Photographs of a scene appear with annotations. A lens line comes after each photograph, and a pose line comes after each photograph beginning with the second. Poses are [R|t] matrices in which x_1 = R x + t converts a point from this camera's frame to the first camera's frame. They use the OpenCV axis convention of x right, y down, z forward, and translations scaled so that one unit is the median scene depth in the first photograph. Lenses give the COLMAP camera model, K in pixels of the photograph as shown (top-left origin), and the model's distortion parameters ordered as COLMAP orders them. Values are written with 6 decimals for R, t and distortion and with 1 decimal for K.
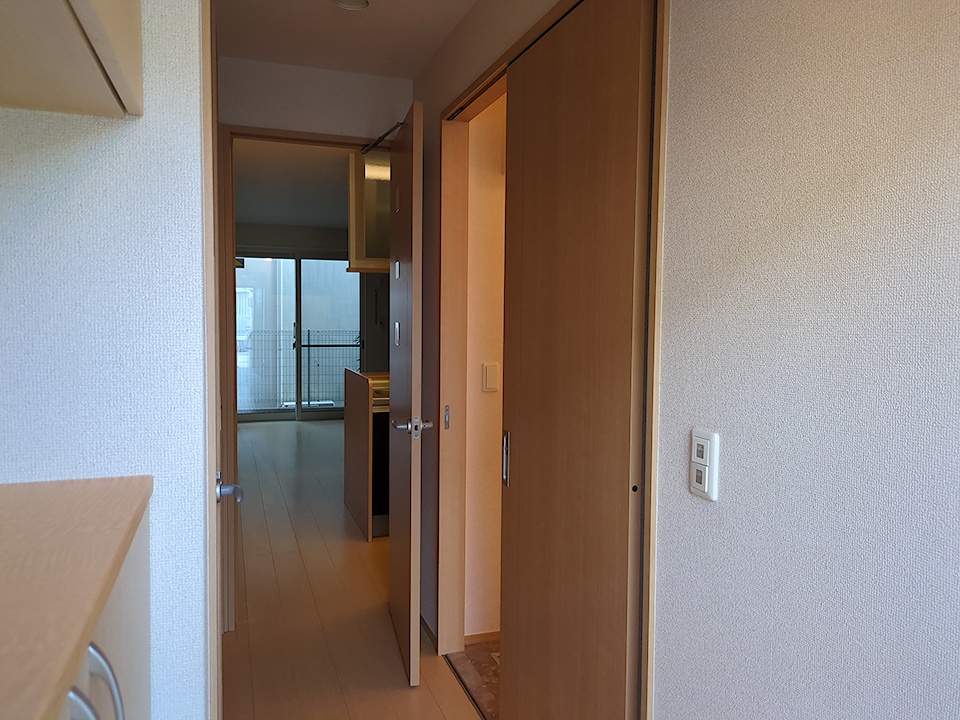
lens RADIAL K [[709.5, 0, 480.0], [0, 709.5, 360.0], [0, 0, 1]] dist [0.008803, 0.009287]
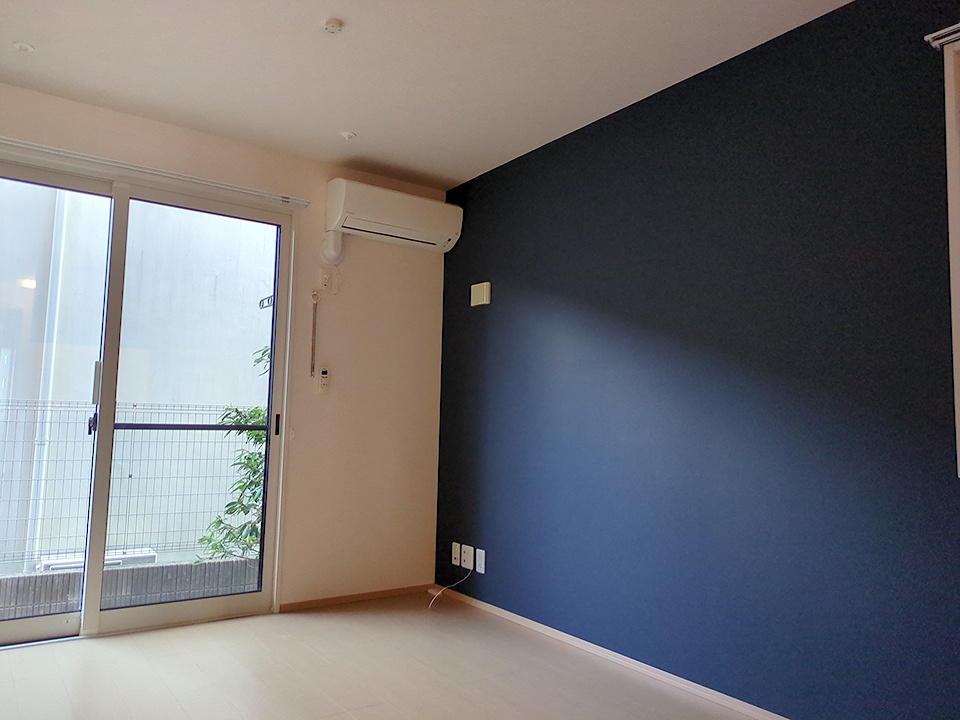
lens RADIAL K [[709.5, 0, 480.0], [0, 709.5, 360.0], [0, 0, 1]] dist [0.008803, 0.009287]
pose [[0.961386, 0.034182, 0.273074, -0.168202], [0.005701, 0.989570, -0.143938, 0.000403], [-0.275146, 0.139937, 0.951164, 0.582706]]
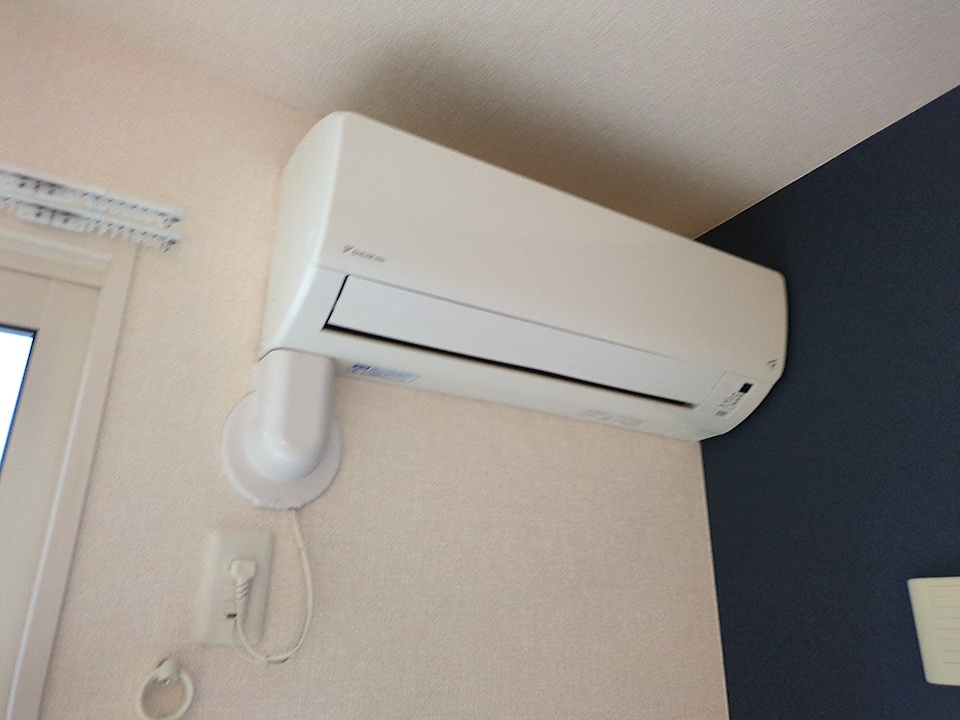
lens RADIAL K [[709.5, 0, 480.0], [0, 709.5, 360.0], [0, 0, 1]] dist [0.008803, 0.009287]
pose [[0.978109, 0.068904, 0.196356, -0.132048], [0.015090, 0.917620, -0.397172, -0.101487], [-0.207547, 0.391440, 0.896493, 0.918590]]
